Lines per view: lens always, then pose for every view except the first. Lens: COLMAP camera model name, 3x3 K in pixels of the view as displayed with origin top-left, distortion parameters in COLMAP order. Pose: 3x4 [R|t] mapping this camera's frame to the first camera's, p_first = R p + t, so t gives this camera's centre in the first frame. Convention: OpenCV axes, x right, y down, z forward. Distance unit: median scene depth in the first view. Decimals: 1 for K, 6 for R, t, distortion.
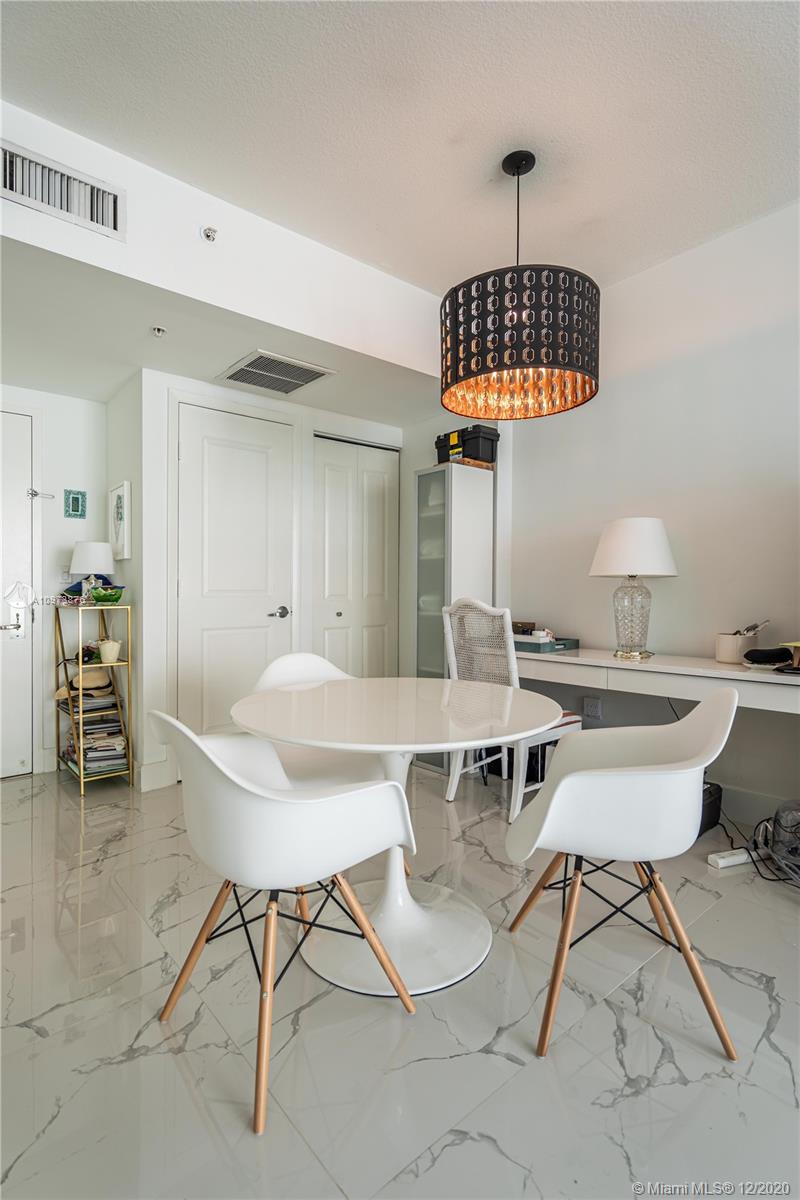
lens RADIAL K [[586.1, 0, 394.2], [0, 586.1, 593.9], [0, 0, 1]] dist [0.003536, 0.000938]
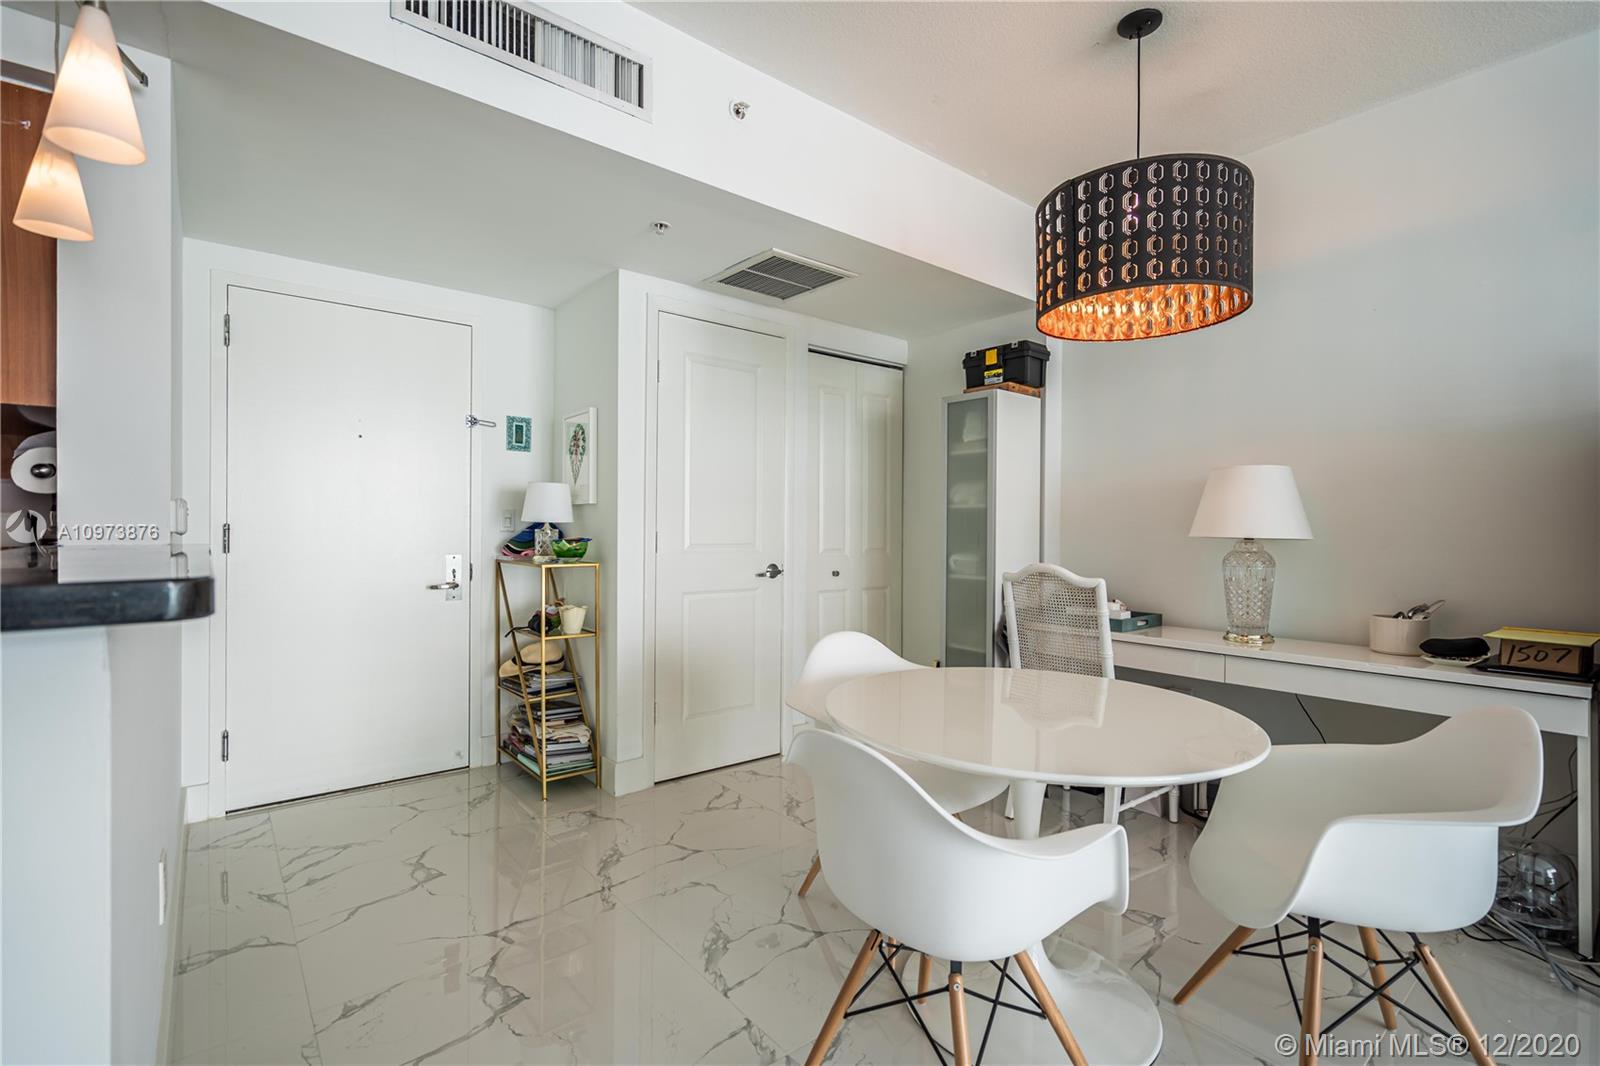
lens RADIAL K [[729.3, 0, 797.4], [0, 729.3, 527.5], [0, 0, 1]] dist [-0.000389, 0.000599]
pose [[0.999655, 0.013698, -0.022432, -0.152579], [-0.013866, 0.999877, -0.007341, -0.024517], [0.022329, 0.007649, 0.999721, 0.004222]]
